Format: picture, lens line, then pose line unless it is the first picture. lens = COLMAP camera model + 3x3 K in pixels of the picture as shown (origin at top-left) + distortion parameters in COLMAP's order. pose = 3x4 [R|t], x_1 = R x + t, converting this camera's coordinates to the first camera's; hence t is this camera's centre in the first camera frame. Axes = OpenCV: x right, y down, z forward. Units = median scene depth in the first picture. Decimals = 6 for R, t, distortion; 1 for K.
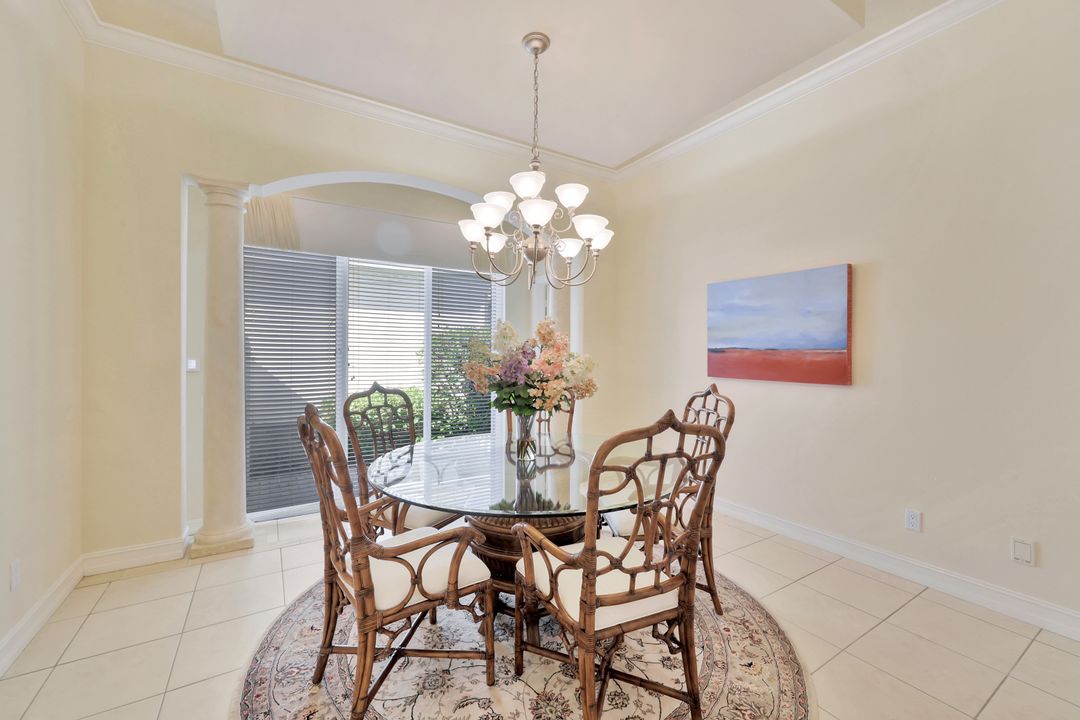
lens RADIAL K [[444.6, 0, 537.4], [0, 444.6, 360.0], [0, 0, 1]] dist [0.006038, -0.001548]
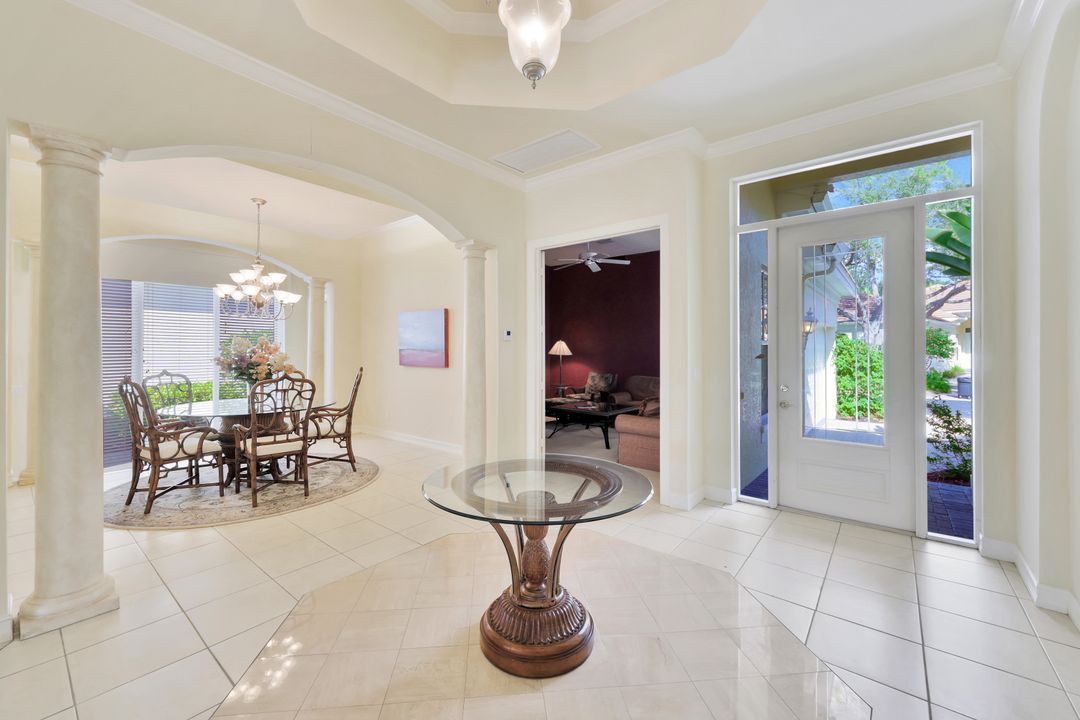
lens RADIAL K [[444.6, 0, 536.5], [0, 444.6, 351.6], [0, 0, 1]] dist [0.006038, -0.001548]
pose [[0.946515, -0.001431, 0.322657, 0.716034], [0.004688, 0.999946, -0.009316, 0.006946], [-0.322626, 0.010330, 0.946470, -1.774922]]
